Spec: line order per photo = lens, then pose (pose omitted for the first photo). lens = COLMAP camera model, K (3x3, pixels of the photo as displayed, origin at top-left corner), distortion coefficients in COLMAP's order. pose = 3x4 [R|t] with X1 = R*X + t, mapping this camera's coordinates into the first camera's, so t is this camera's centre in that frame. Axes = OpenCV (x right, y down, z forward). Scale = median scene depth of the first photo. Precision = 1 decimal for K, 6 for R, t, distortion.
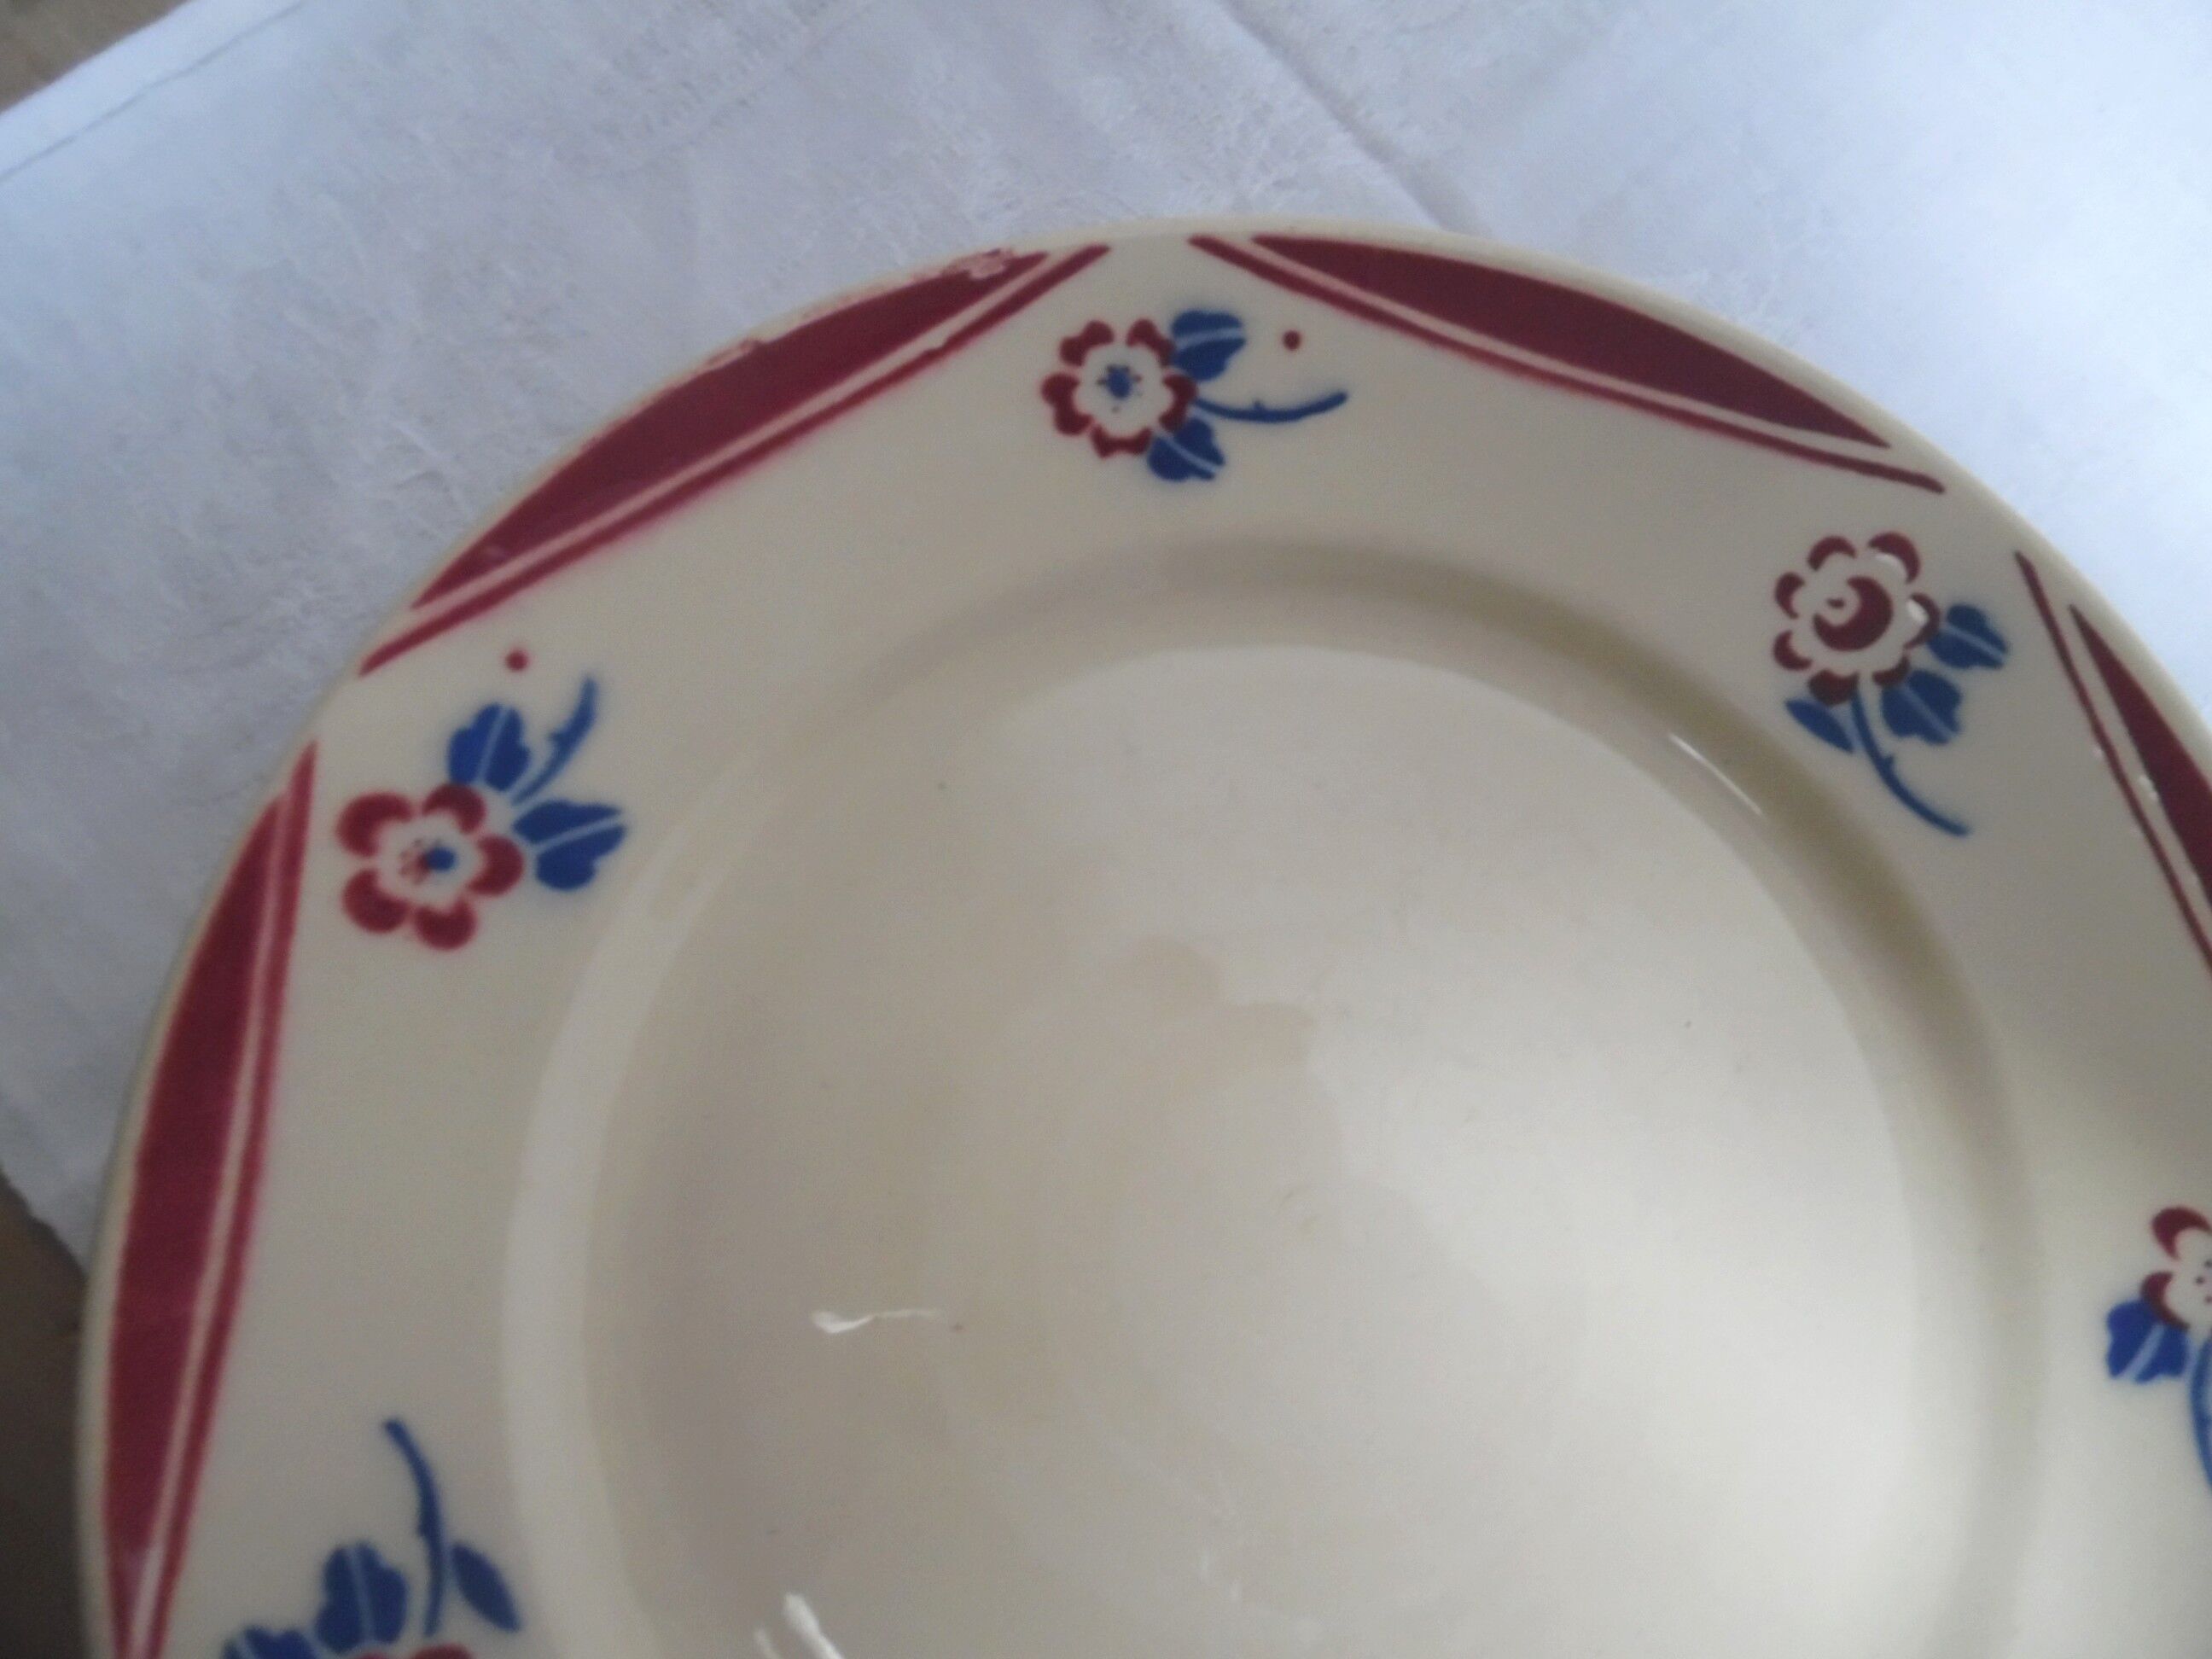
lens RADIAL K [[1561.9, 0, 1113.8], [0, 1561.9, 832.2], [0, 0, 1]] dist [-0.008551, 0.001088]
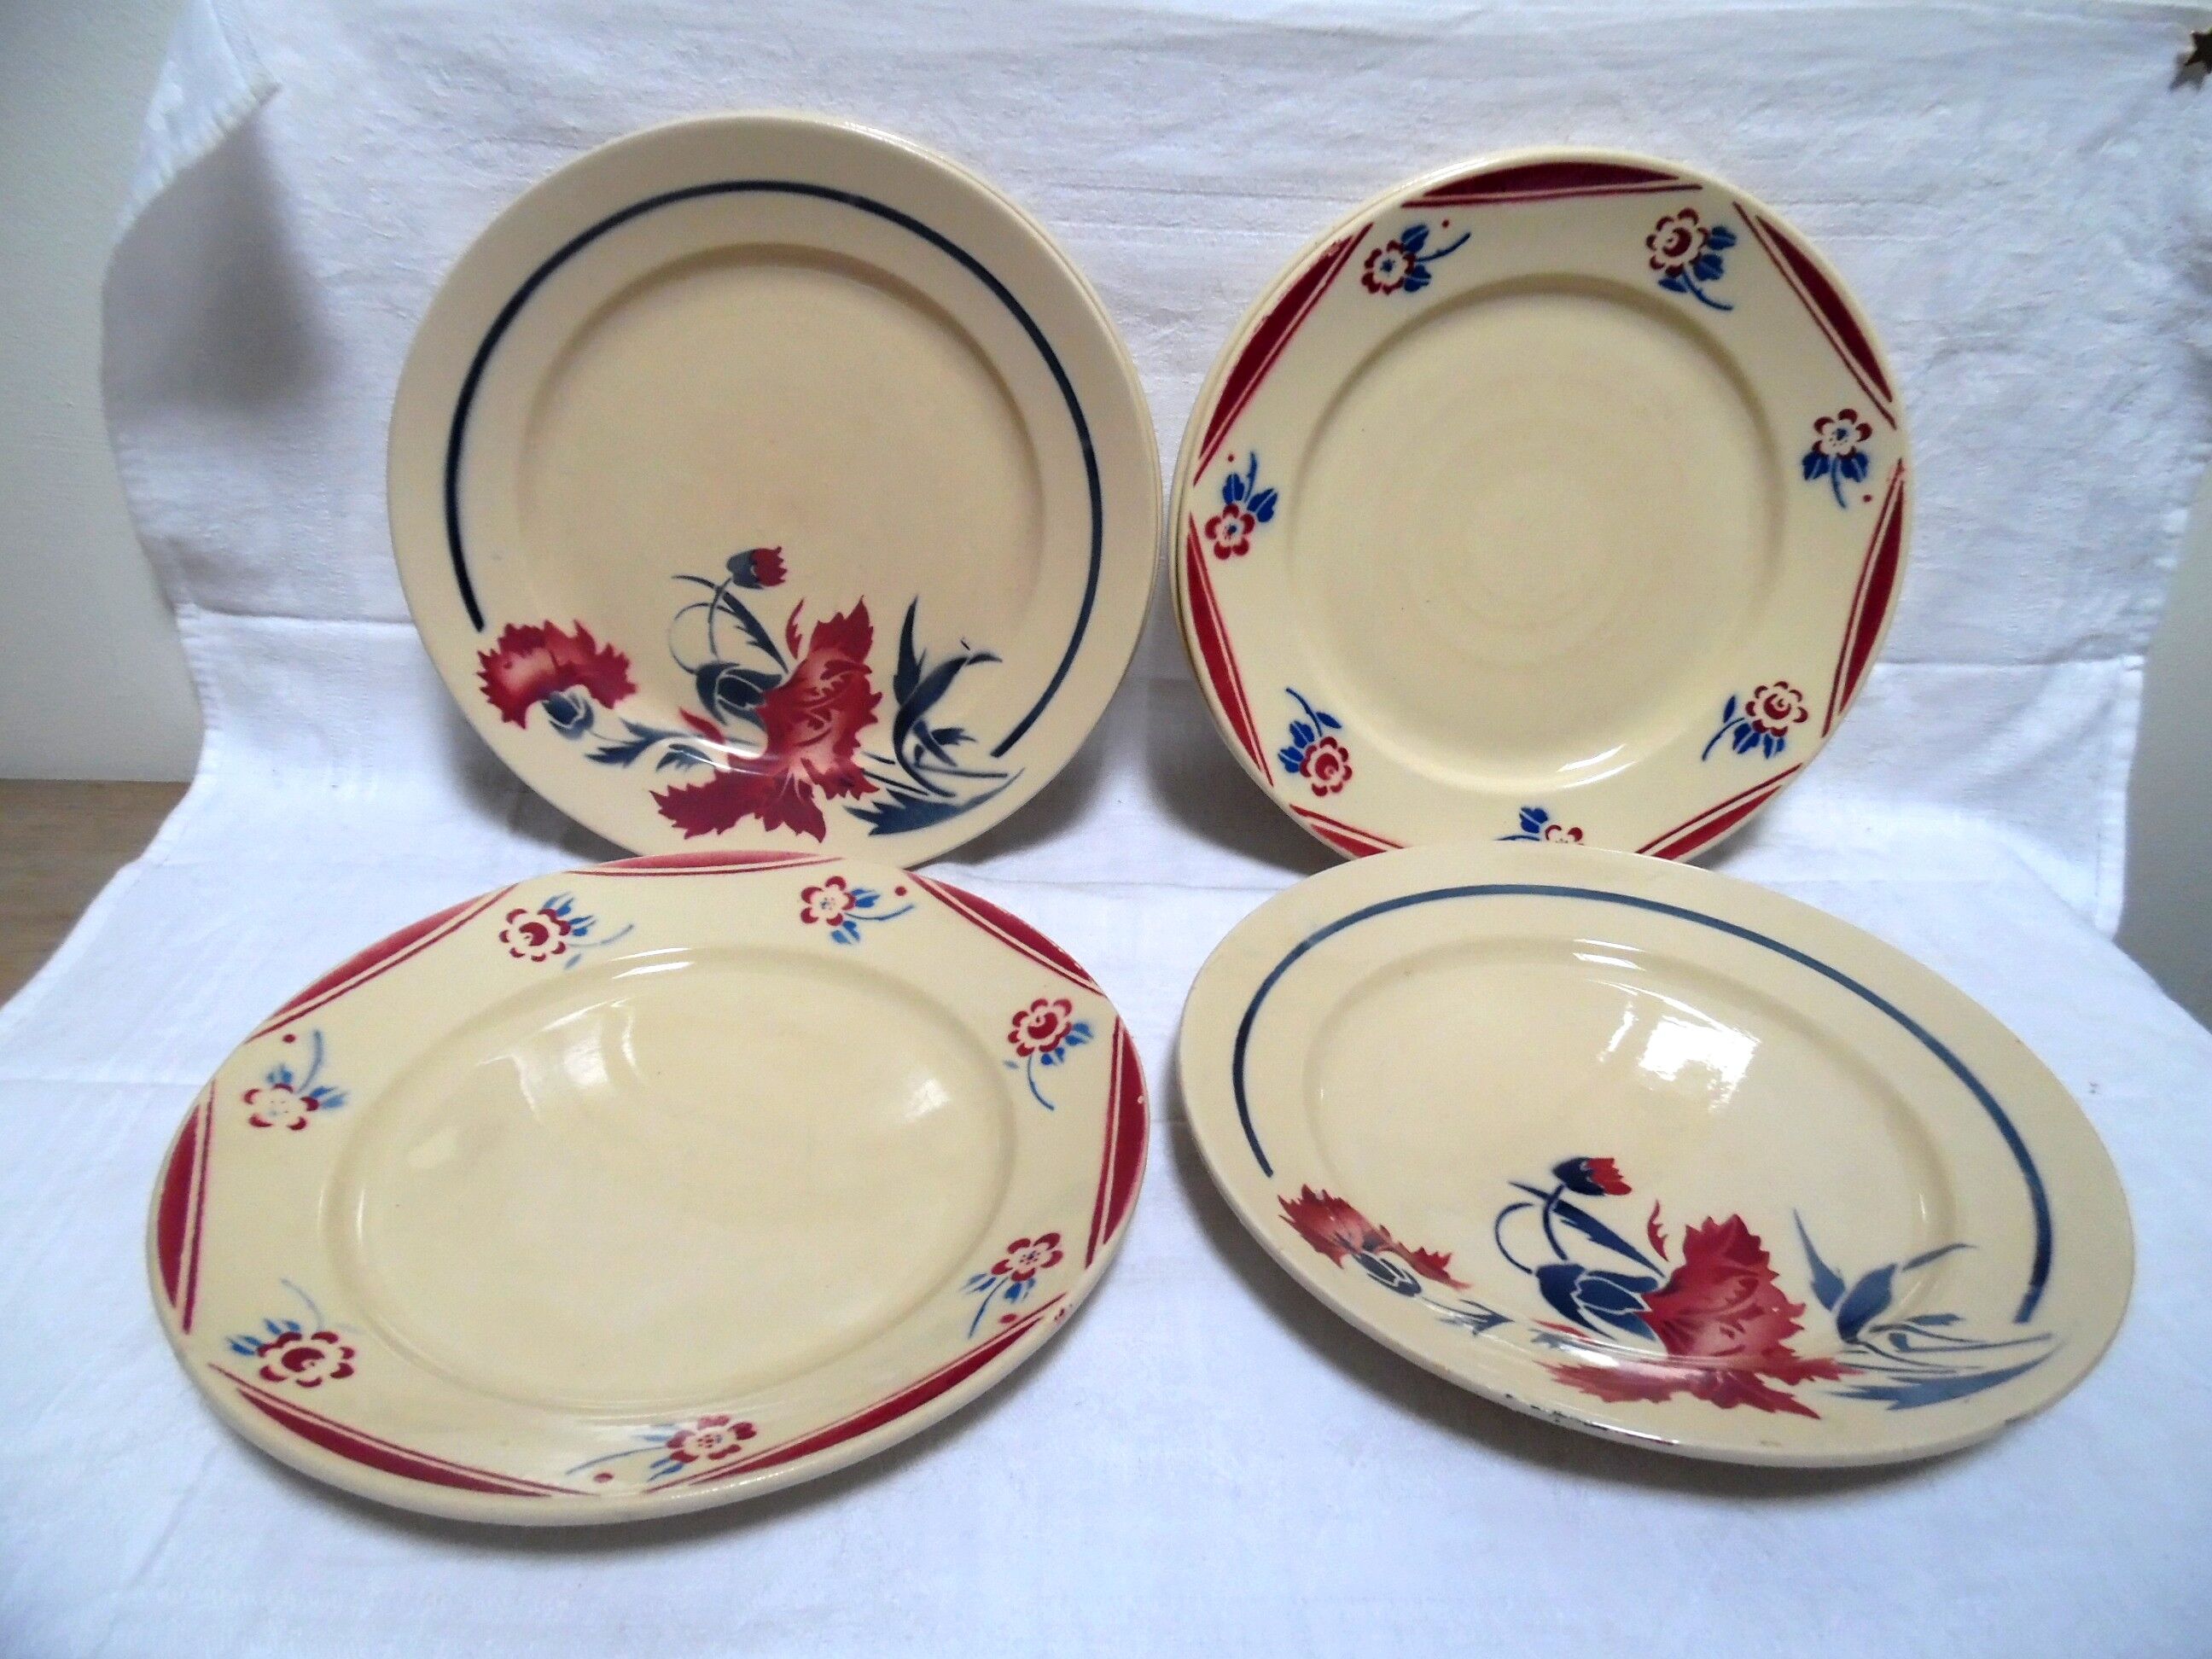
lens RADIAL K [[1561.9, 0, 1105.5], [0, 1561.9, 820.8], [0, 0, 1]] dist [-0.008551, 0.001088]
pose [[0.932952, -0.334059, -0.134180, -0.401973], [0.356147, 0.802080, 0.479402, -0.973113], [-0.052526, -0.495047, 0.867277, -1.731198]]
